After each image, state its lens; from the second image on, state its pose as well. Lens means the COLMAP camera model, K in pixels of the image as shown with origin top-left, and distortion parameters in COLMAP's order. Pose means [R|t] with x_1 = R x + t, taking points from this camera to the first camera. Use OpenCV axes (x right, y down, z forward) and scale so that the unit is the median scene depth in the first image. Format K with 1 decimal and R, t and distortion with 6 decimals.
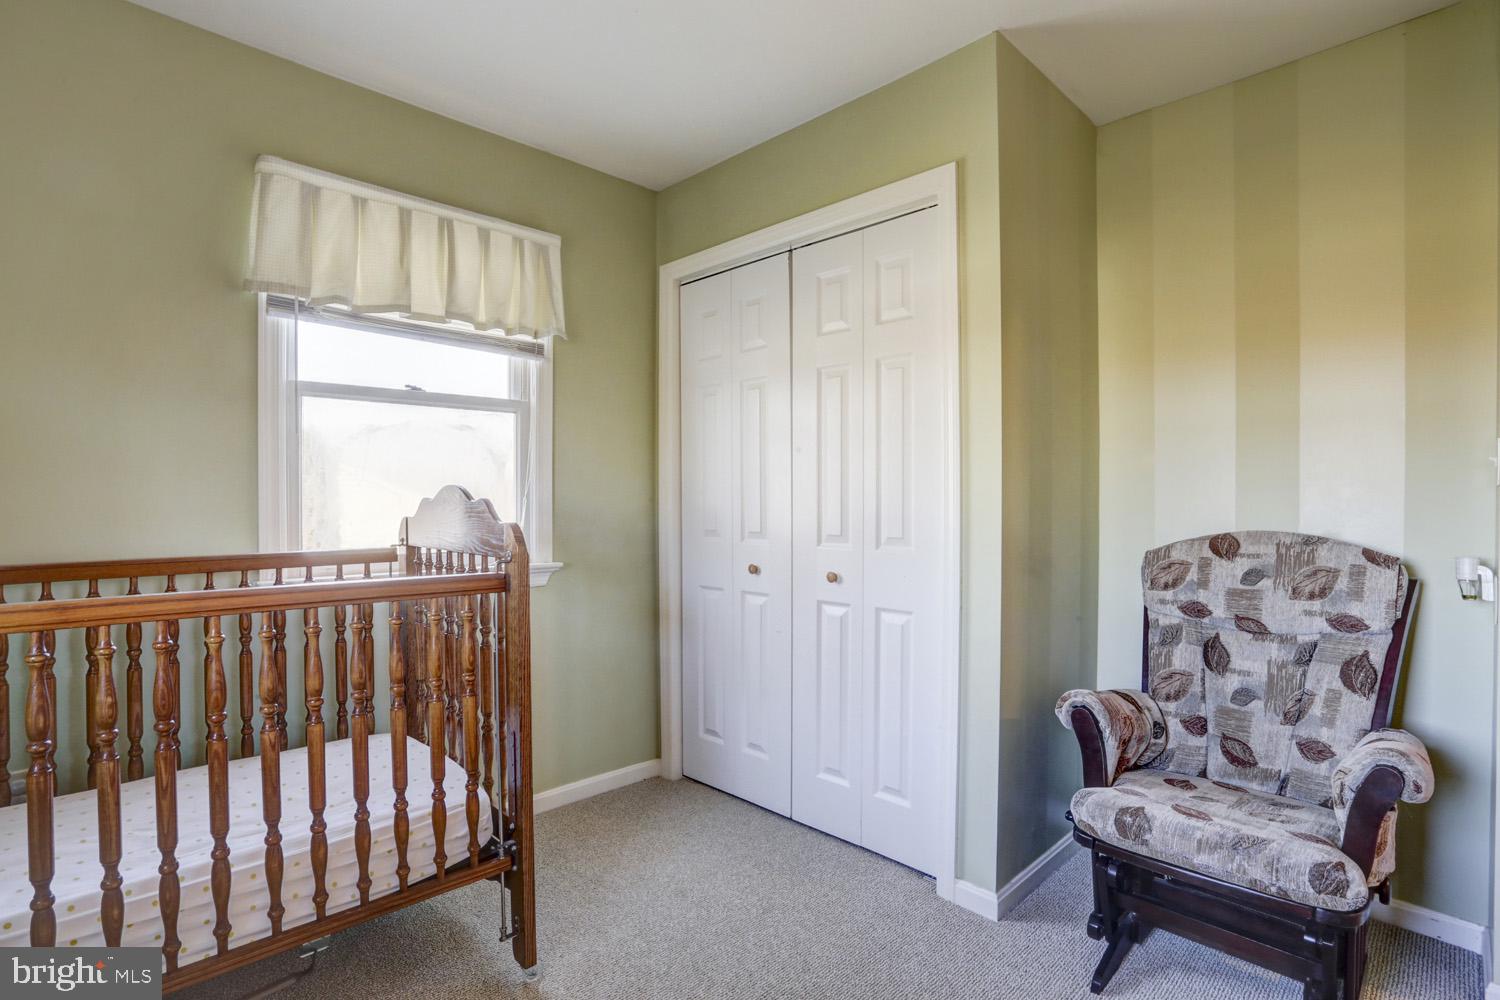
lens RADIAL K [[739.6, 0, 750.0], [0, 739.6, 500.0], [0, 0, 1]] dist [-0.080771, 0.038695]
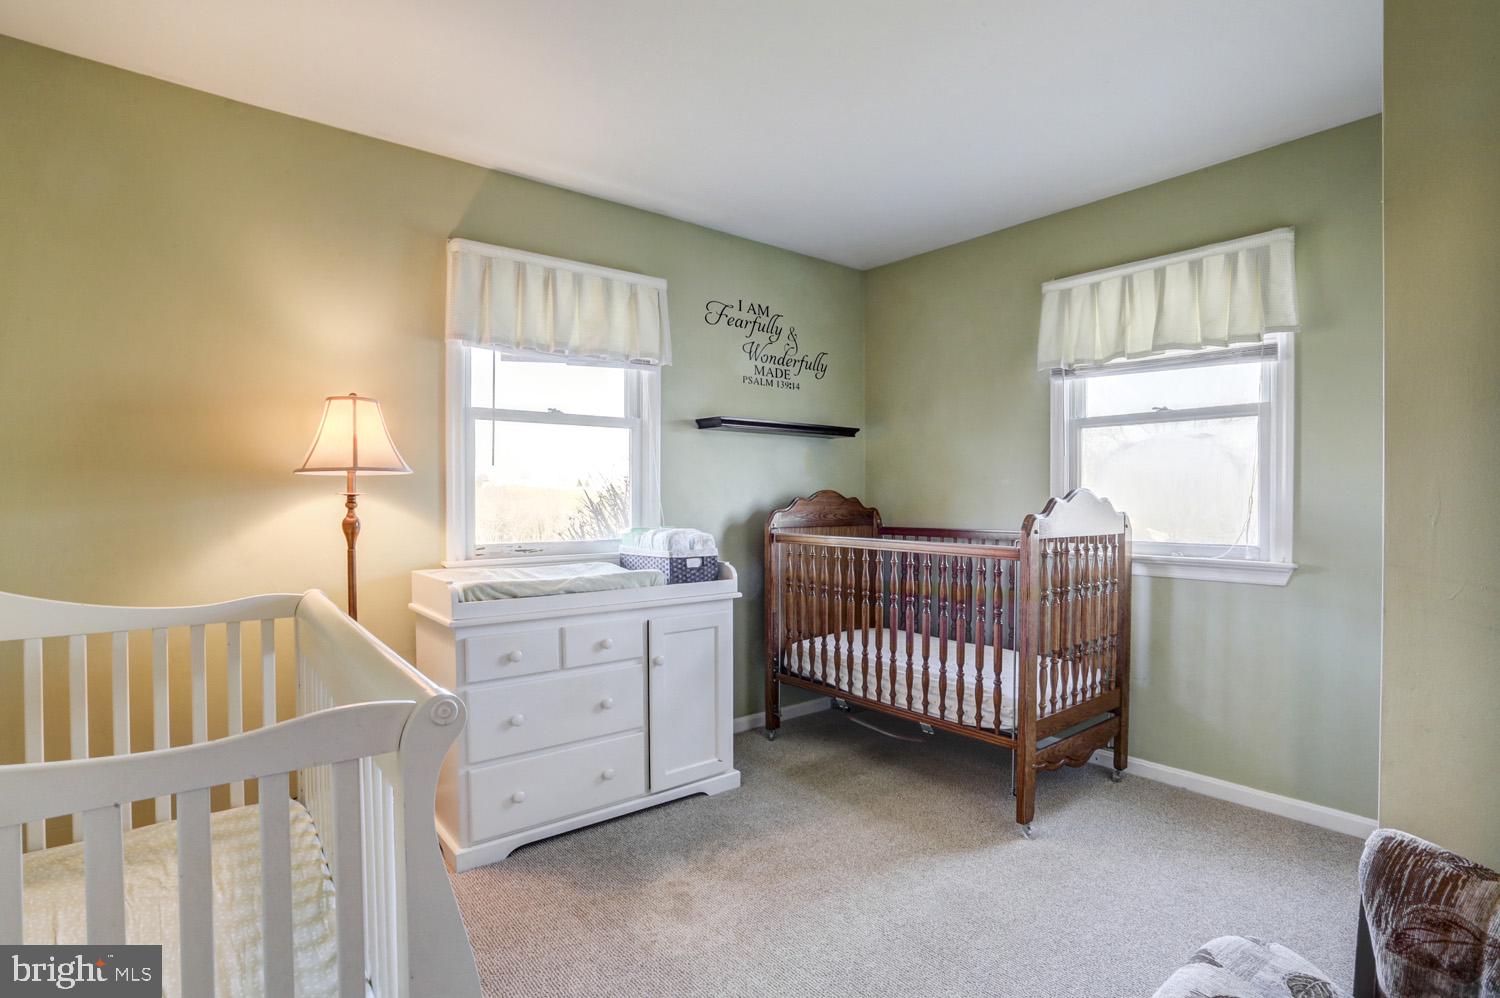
lens RADIAL K [[739.6, 0, 750.0], [0, 739.6, 499.0], [0, 0, 1]] dist [-0.080771, 0.038695]
pose [[-0.106785, -0.002024, -0.994280, 0.876162], [-0.007167, 0.999974, -0.001266, 0.006636], [0.994256, 0.006991, -0.106796, 0.453506]]
